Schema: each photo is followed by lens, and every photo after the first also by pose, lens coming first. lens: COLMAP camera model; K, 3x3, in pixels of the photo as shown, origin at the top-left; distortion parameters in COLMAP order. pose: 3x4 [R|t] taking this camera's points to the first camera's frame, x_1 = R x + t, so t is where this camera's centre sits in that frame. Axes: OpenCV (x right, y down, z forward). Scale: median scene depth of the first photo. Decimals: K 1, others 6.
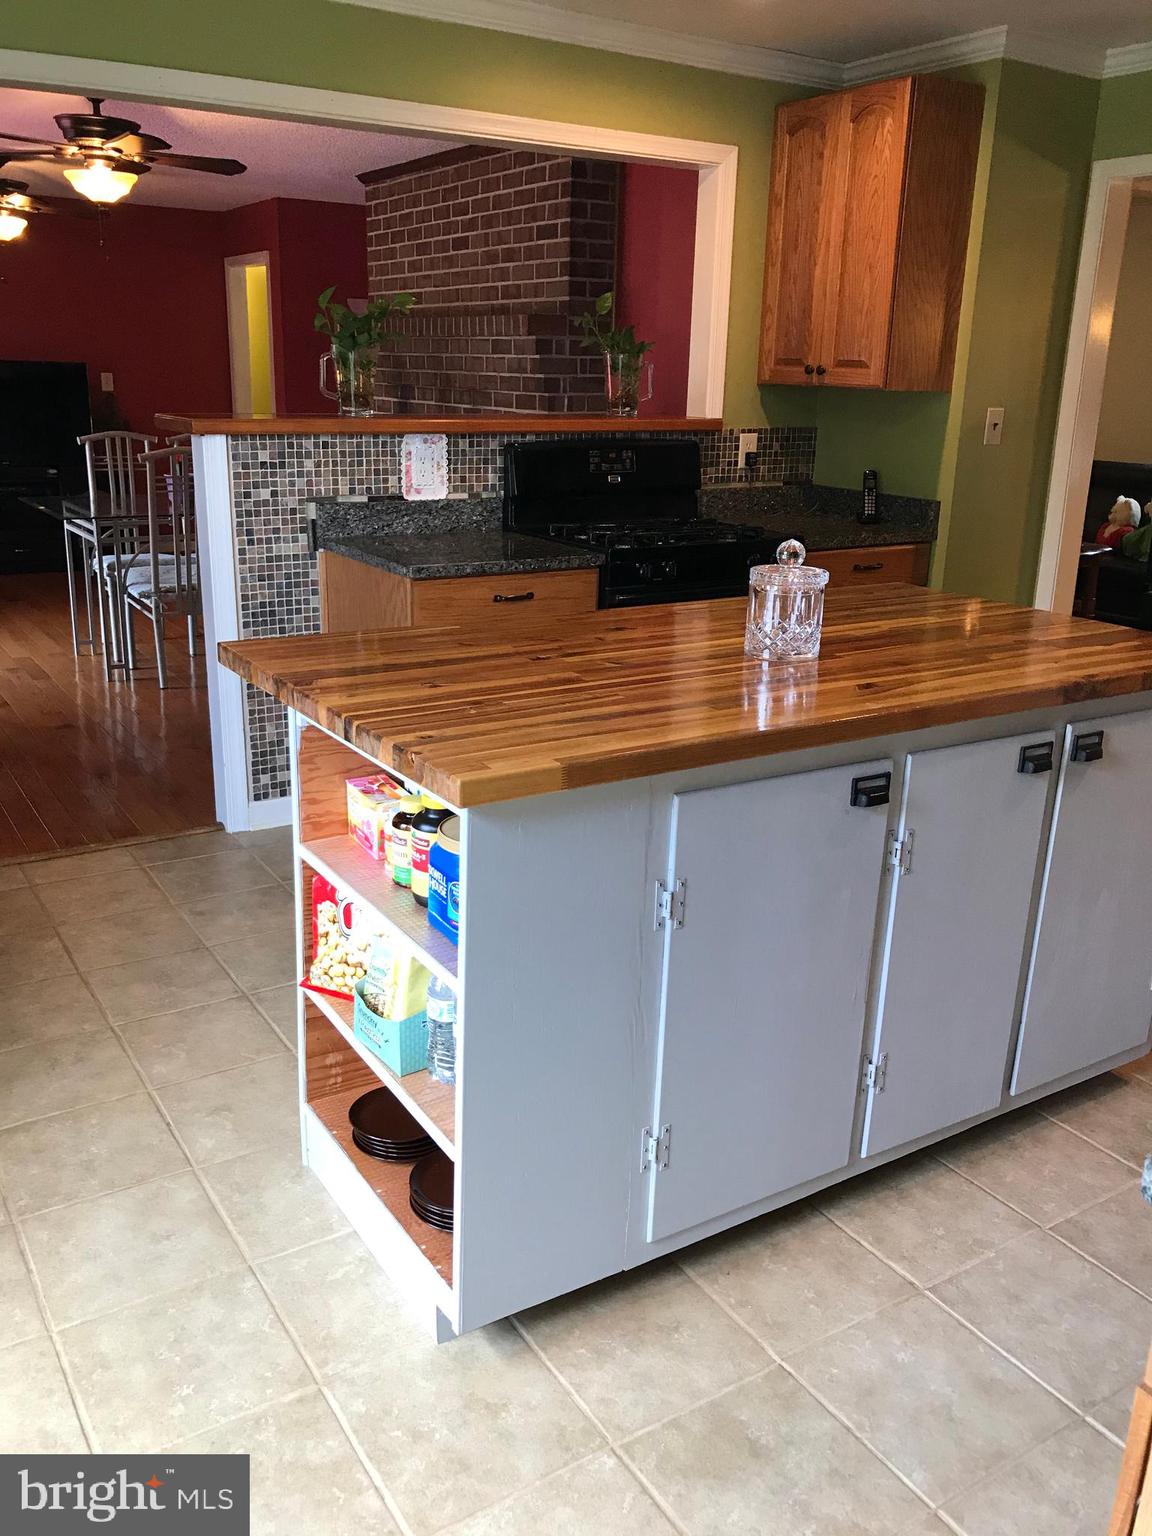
lens RADIAL K [[1288.3, 0, 576.0], [0, 1288.3, 768.0], [0, 0, 1]] dist [0.032347, -0.069295]
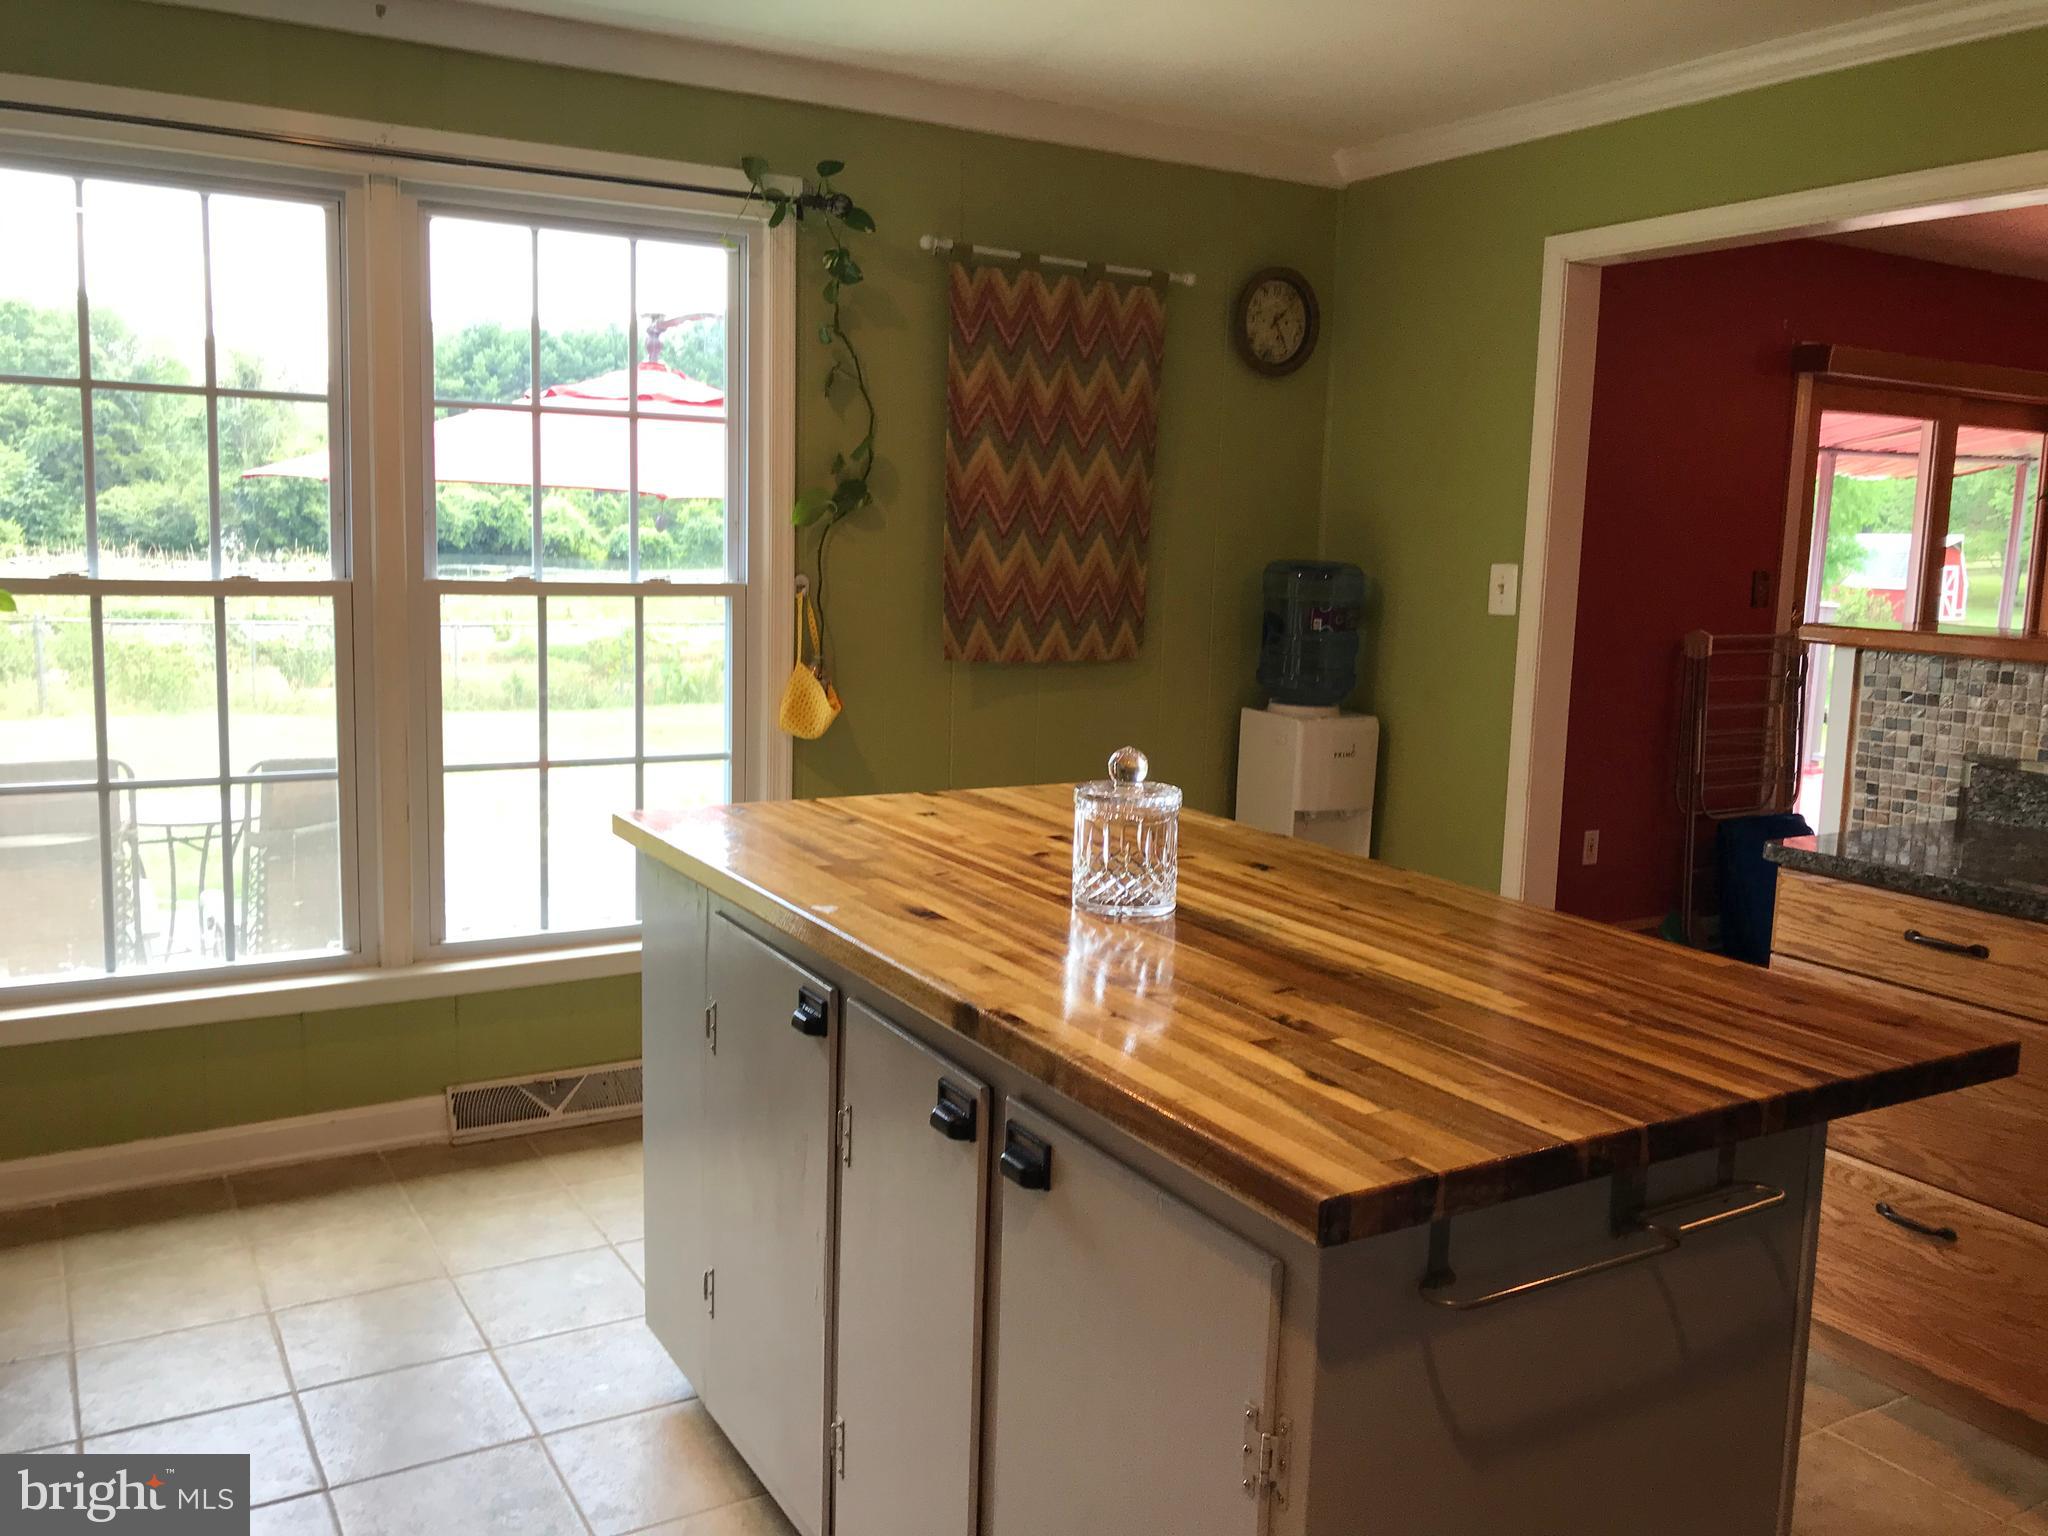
lens RADIAL K [[1669.4, 0, 1024.0], [0, 1669.4, 768.0], [0, 0, 1]] dist [0.135870, -0.326042]
pose [[-0.035617, 0.116407, -0.992563, 0.648239], [-0.331745, 0.935497, 0.121618, -0.152502], [0.942696, 0.333610, 0.005297, 0.568049]]
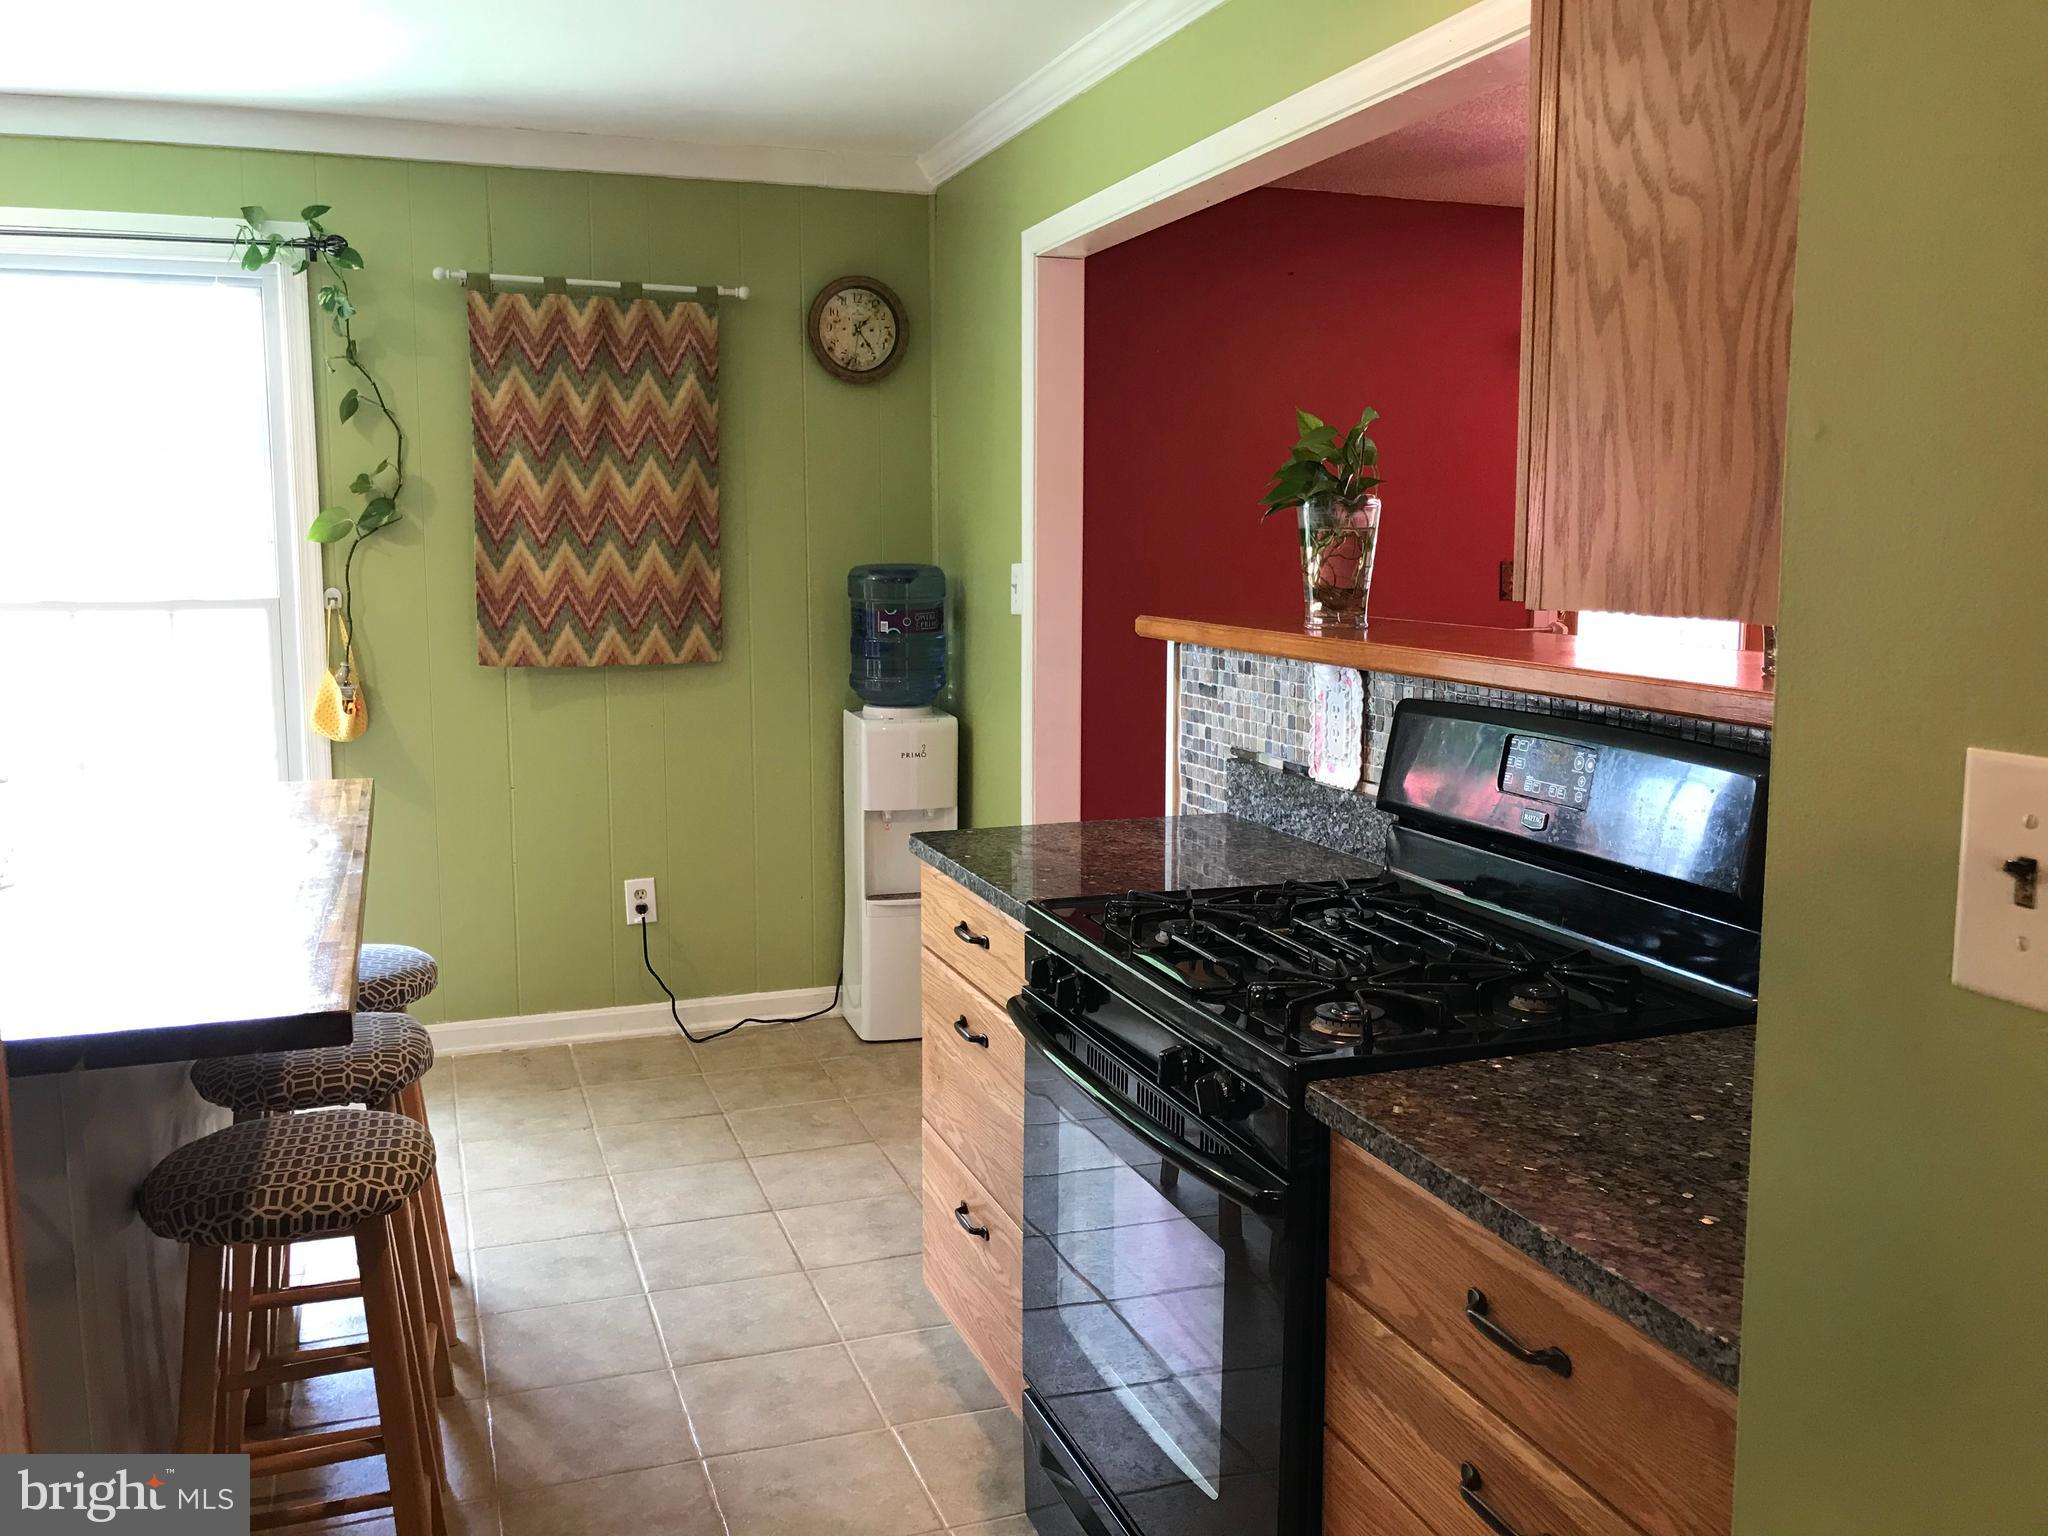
lens RADIAL K [[1719.0, 0, 1019.4], [0, 1719.0, 749.4], [0, 0, 1]] dist [0.035801, -0.071388]
pose [[-0.230209, 0.093849, -0.968605, 0.618656], [-0.302219, 0.939228, 0.162831, -0.316032], [0.925023, 0.330217, -0.187856, 1.077817]]
